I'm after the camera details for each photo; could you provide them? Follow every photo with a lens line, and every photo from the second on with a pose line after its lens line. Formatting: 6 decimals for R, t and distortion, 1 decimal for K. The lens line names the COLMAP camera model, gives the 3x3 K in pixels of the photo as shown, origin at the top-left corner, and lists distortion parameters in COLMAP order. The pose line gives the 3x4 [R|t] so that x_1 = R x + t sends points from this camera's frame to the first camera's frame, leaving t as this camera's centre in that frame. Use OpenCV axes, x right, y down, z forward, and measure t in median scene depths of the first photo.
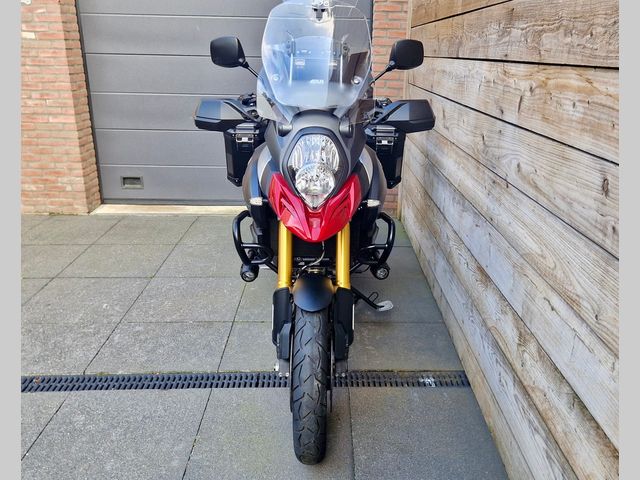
lens RADIAL K [[574.3, 0, 340.8], [0, 574.3, 236.9], [0, 0, 1]] dist [0.012006, -0.000685]
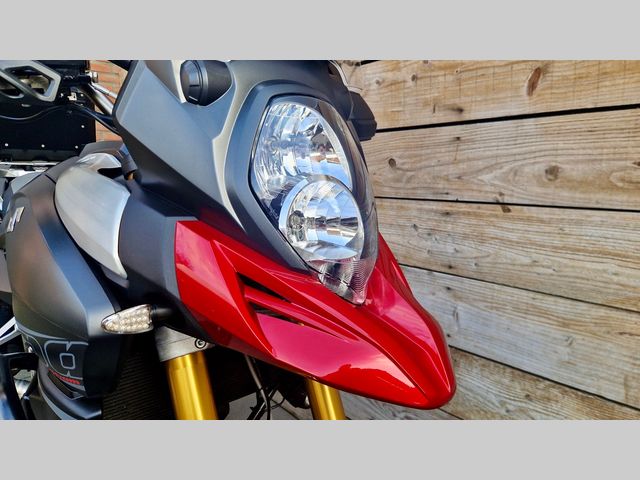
lens RADIAL K [[440.8, 0, 317.9], [0, 440.8, 240.5], [0, 0, 1]] dist [0.022618, -0.007660]
pose [[0.775731, -0.125607, 0.618437, -0.271431], [0.216512, 0.973482, -0.073862, -0.083051], [-0.592759, 0.191197, 0.782356, 0.956259]]
